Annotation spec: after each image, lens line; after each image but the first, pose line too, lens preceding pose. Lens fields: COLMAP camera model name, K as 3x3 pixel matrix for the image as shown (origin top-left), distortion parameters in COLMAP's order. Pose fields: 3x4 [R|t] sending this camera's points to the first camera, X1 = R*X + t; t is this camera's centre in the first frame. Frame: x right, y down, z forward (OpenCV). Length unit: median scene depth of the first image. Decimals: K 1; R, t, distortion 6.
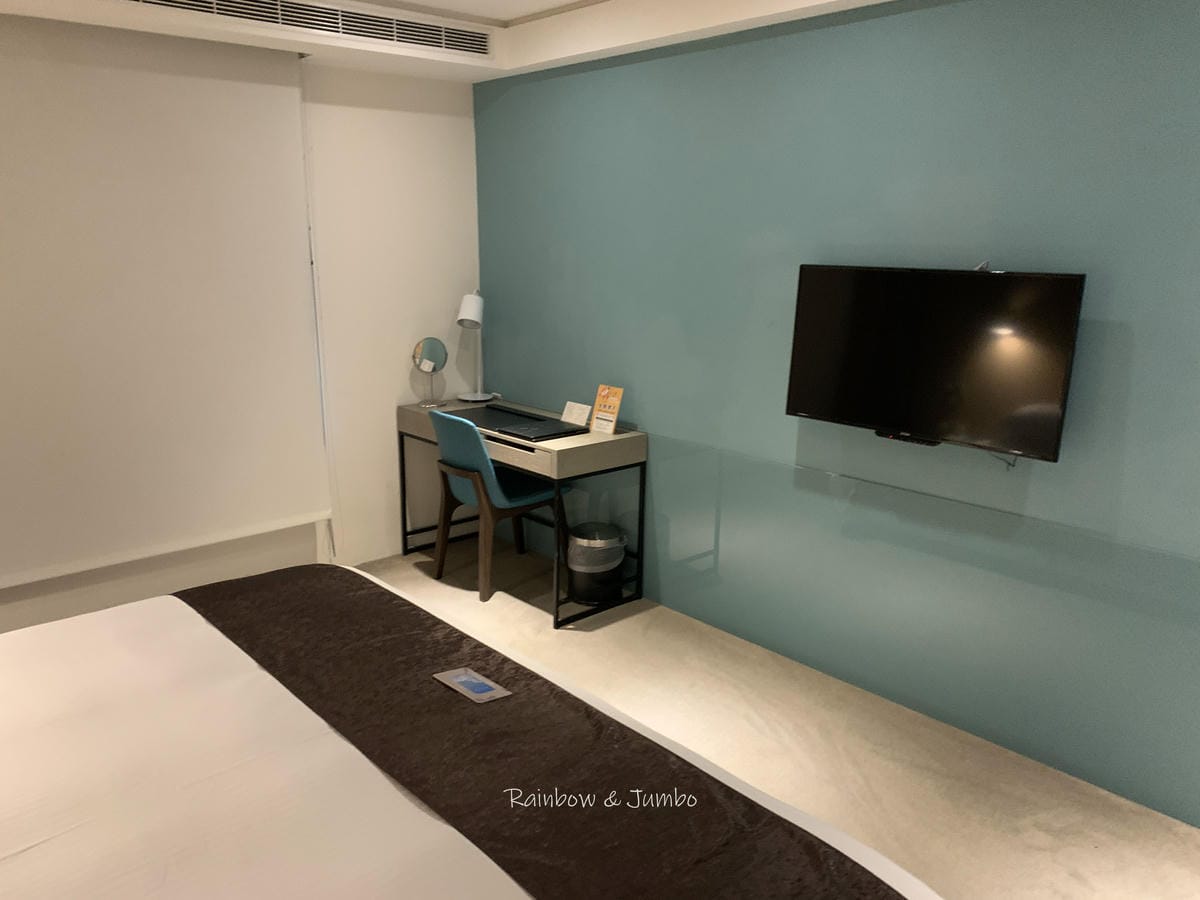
lens RADIAL K [[921.4, 0, 599.6], [0, 921.4, 450.1], [0, 0, 1]] dist [0.009596, -0.016820]
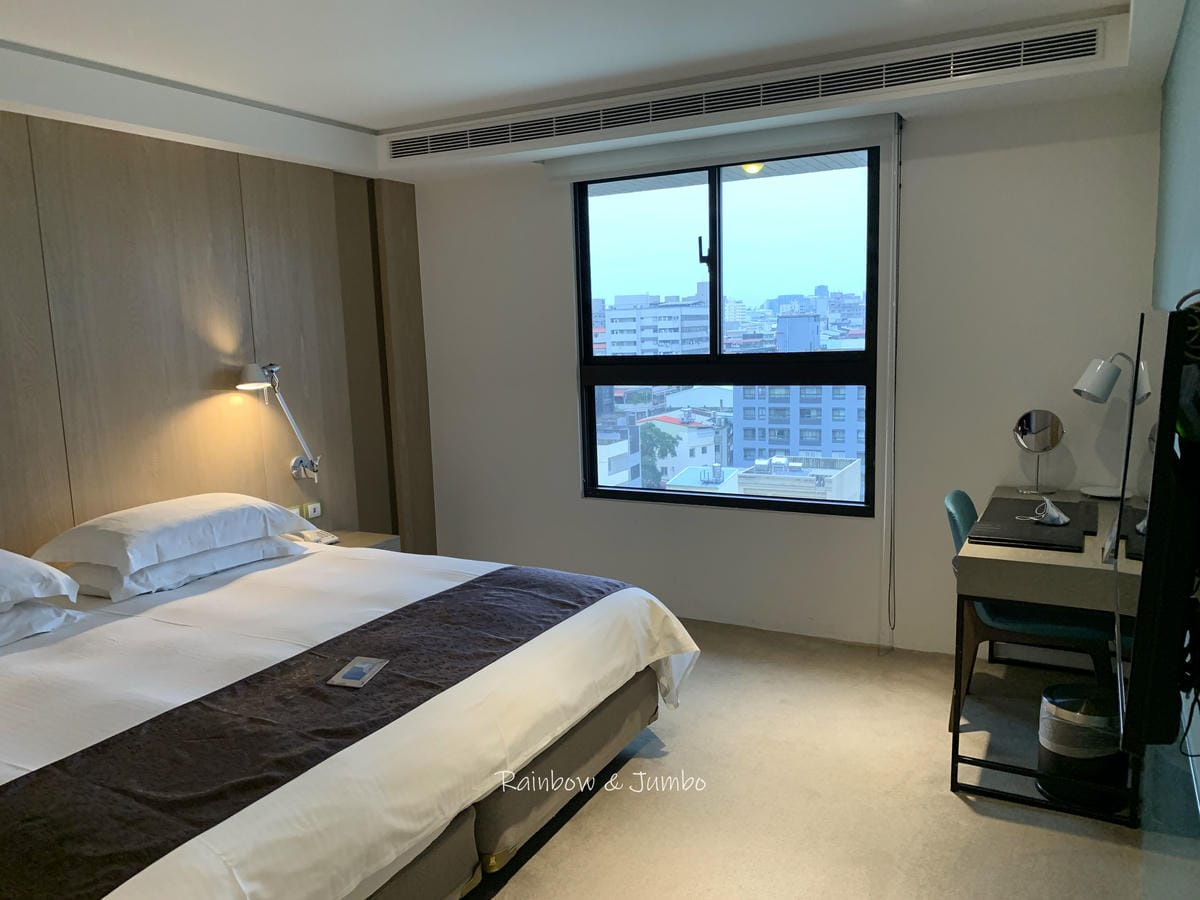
lens RADIAL K [[921.4, 0, 599.8], [0, 921.4, 452.1], [0, 0, 1]] dist [0.009596, -0.016820]
pose [[0.336035, 0.130866, -0.932713, 0.509360], [-0.178181, 0.981250, 0.073482, -0.084725], [0.924841, 0.141500, 0.353053, 0.391527]]
